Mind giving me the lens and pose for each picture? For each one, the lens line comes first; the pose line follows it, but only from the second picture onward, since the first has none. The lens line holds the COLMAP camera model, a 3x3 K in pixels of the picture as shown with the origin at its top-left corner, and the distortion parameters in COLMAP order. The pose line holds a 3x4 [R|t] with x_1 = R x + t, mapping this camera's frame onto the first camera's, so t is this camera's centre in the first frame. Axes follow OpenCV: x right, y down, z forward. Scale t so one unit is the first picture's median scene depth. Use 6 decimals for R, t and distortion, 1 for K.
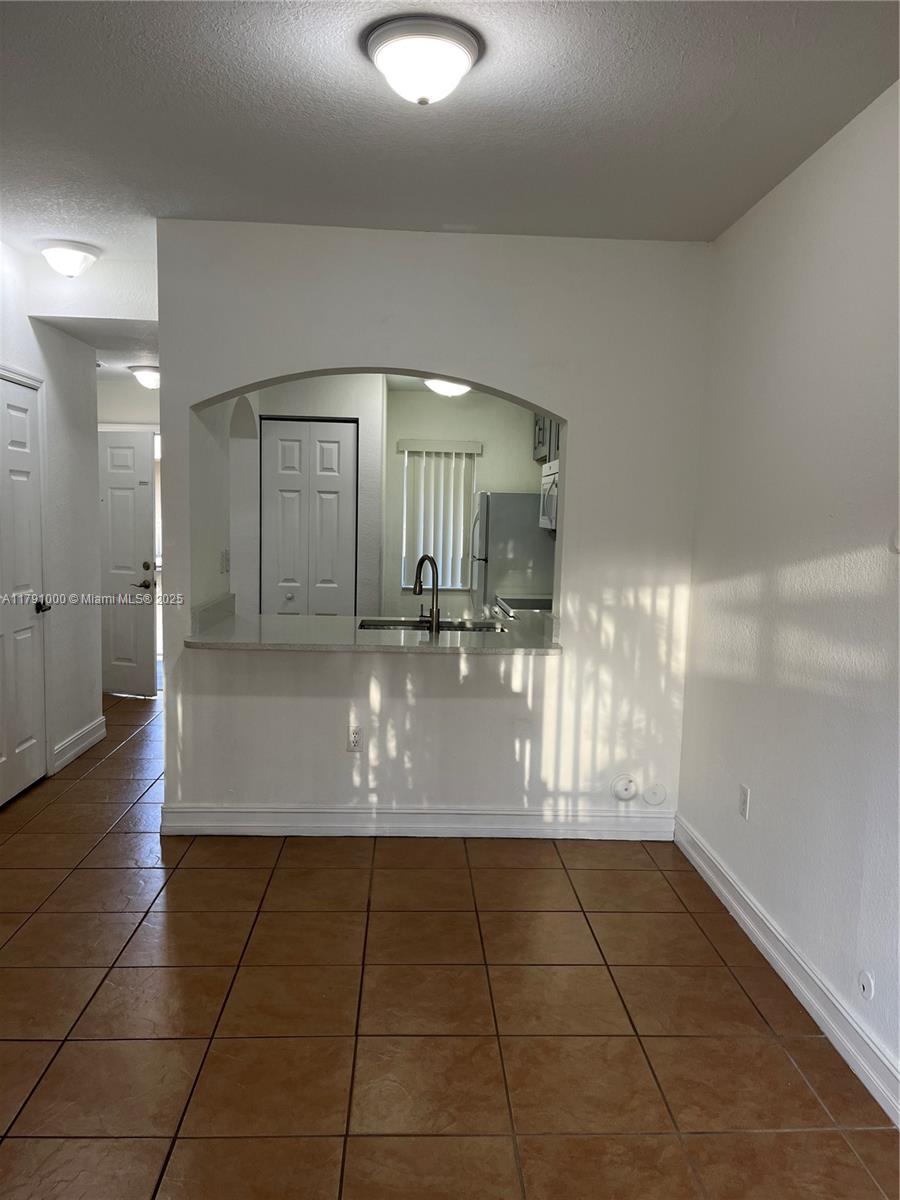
lens RADIAL K [[910.6, 0, 447.8], [0, 910.6, 599.3], [0, 0, 1]] dist [0.056300, -0.050802]
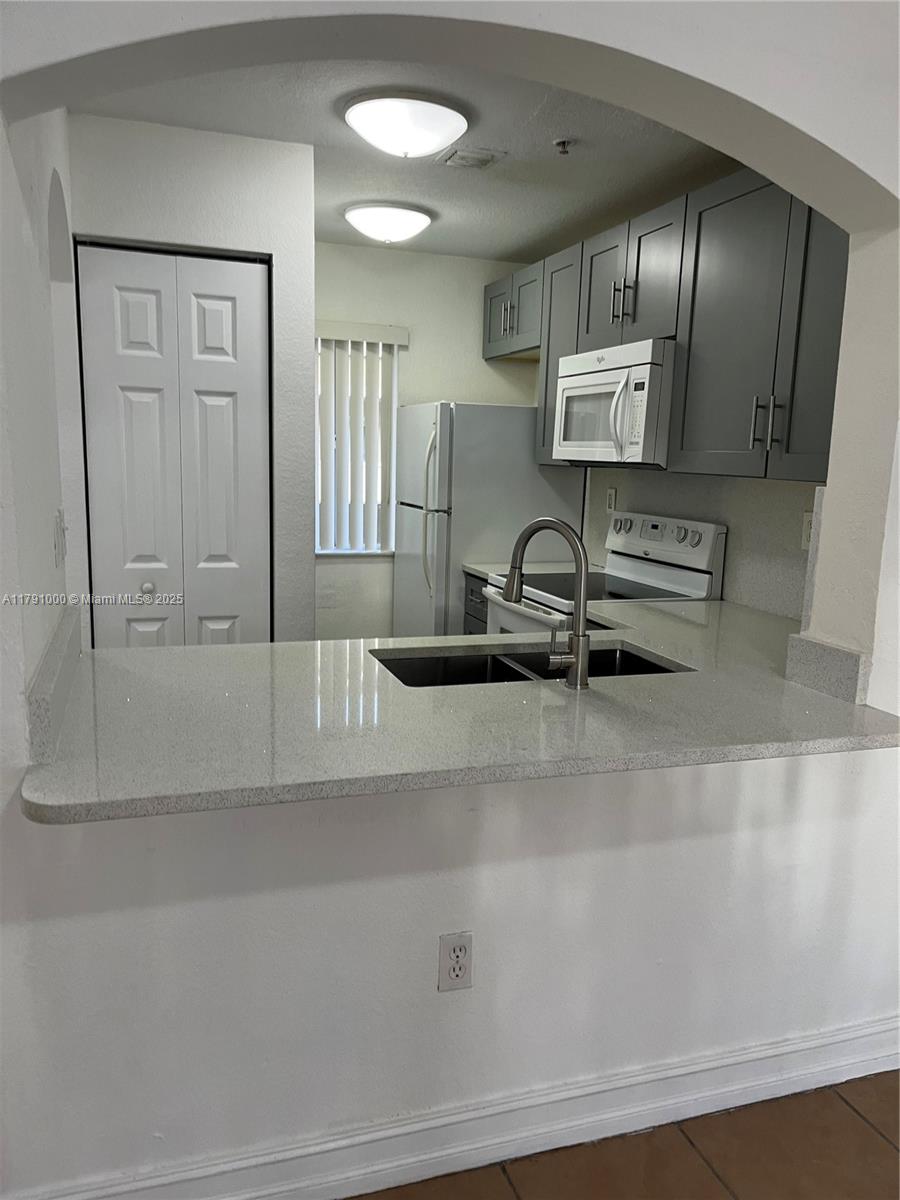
lens RADIAL K [[910.6, 0, 451.3], [0, 910.6, 602.5], [0, 0, 1]] dist [0.056300, -0.050802]
pose [[0.957977, -0.043736, 0.283490, -0.156882], [0.021691, 0.996523, 0.080442, -0.034637], [-0.286023, -0.070912, 0.955595, 0.432115]]
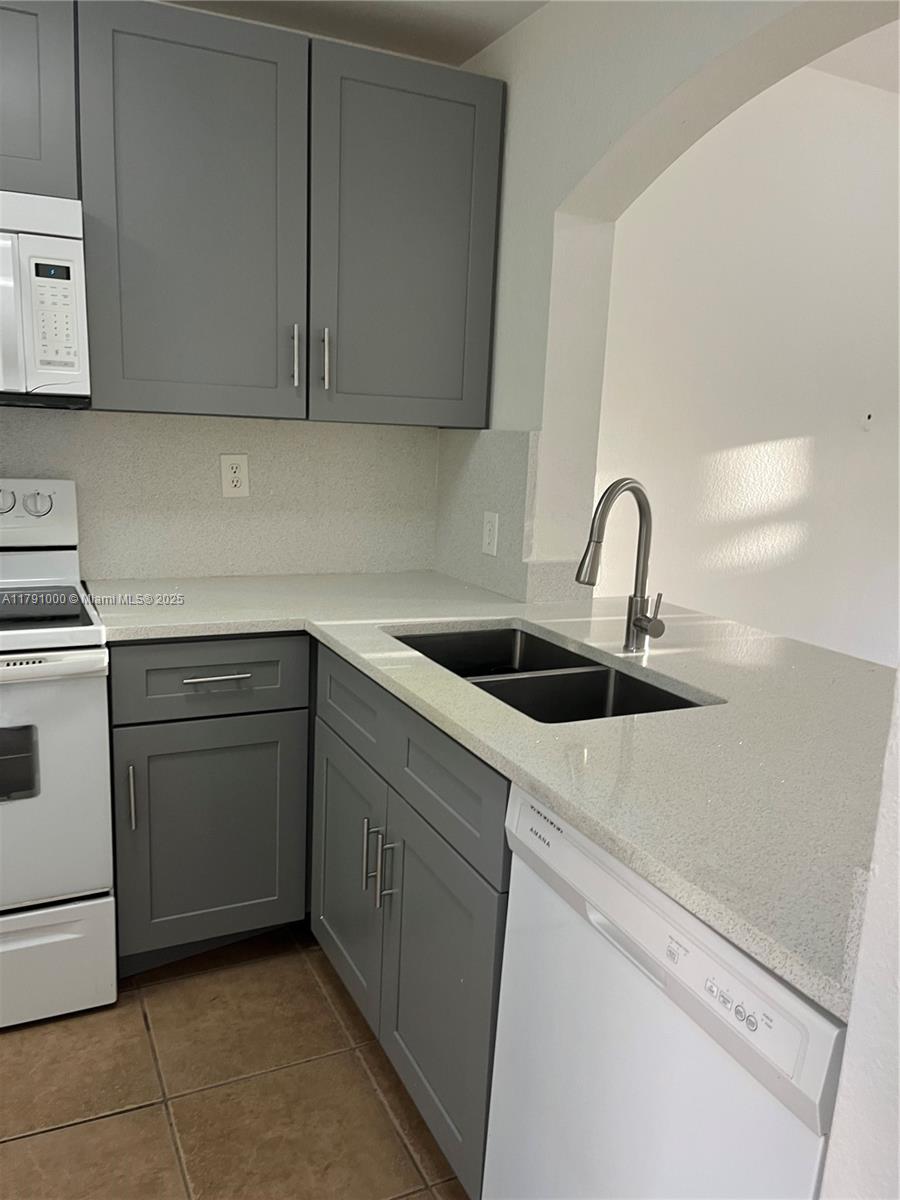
lens RADIAL K [[910.6, 0, 435.0], [0, 910.6, 619.1], [0, 0, 1]] dist [0.056300, -0.050802]
pose [[-0.393777, -0.225964, 0.891000, -0.296947], [0.037392, 0.964574, 0.261149, -0.079428], [-0.918445, 0.136151, -0.371377, 0.992948]]
